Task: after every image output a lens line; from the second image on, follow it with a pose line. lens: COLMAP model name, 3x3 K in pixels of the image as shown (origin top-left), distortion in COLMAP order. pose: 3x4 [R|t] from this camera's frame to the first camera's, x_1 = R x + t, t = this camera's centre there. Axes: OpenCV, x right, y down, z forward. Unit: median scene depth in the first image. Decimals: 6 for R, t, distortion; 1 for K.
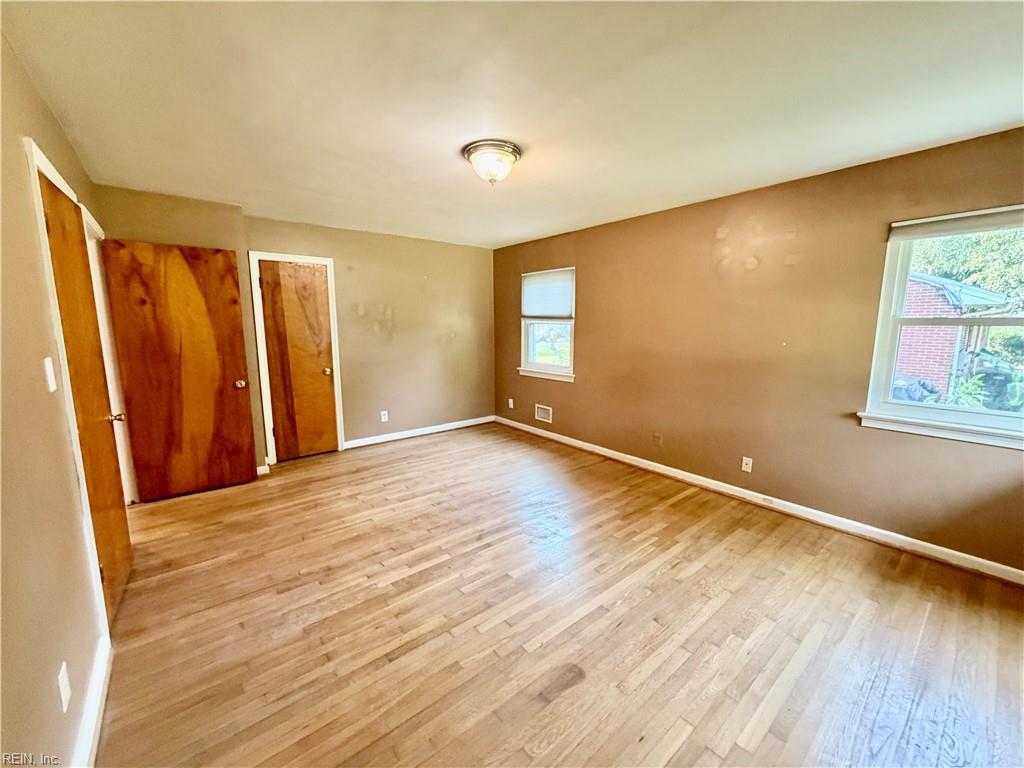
lens RADIAL K [[407.7, 0, 516.1], [0, 407.7, 383.5], [0, 0, 1]] dist [0.002500, -0.000188]
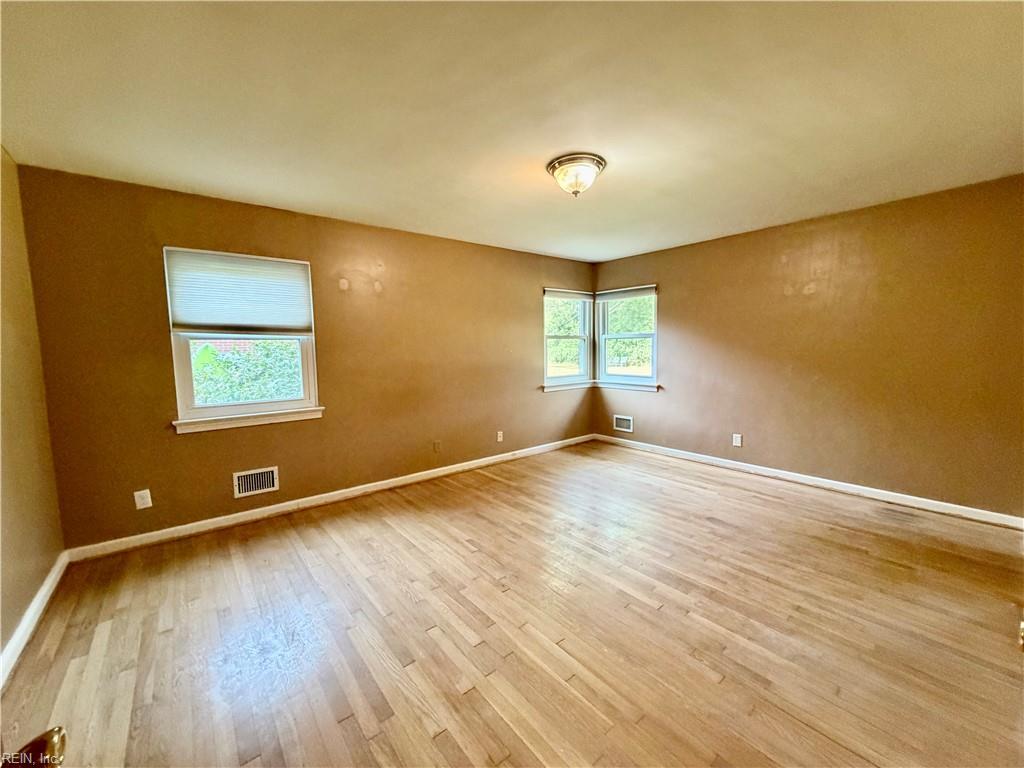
lens RADIAL K [[407.7, 0, 516.1], [0, 407.7, 383.5], [0, 0, 1]] dist [0.002500, -0.000188]
pose [[0.007740, -0.090513, 0.995865, -0.784005], [0.165158, 0.982333, 0.087999, -0.092955], [-0.986237, 0.163794, 0.022552, 0.834332]]
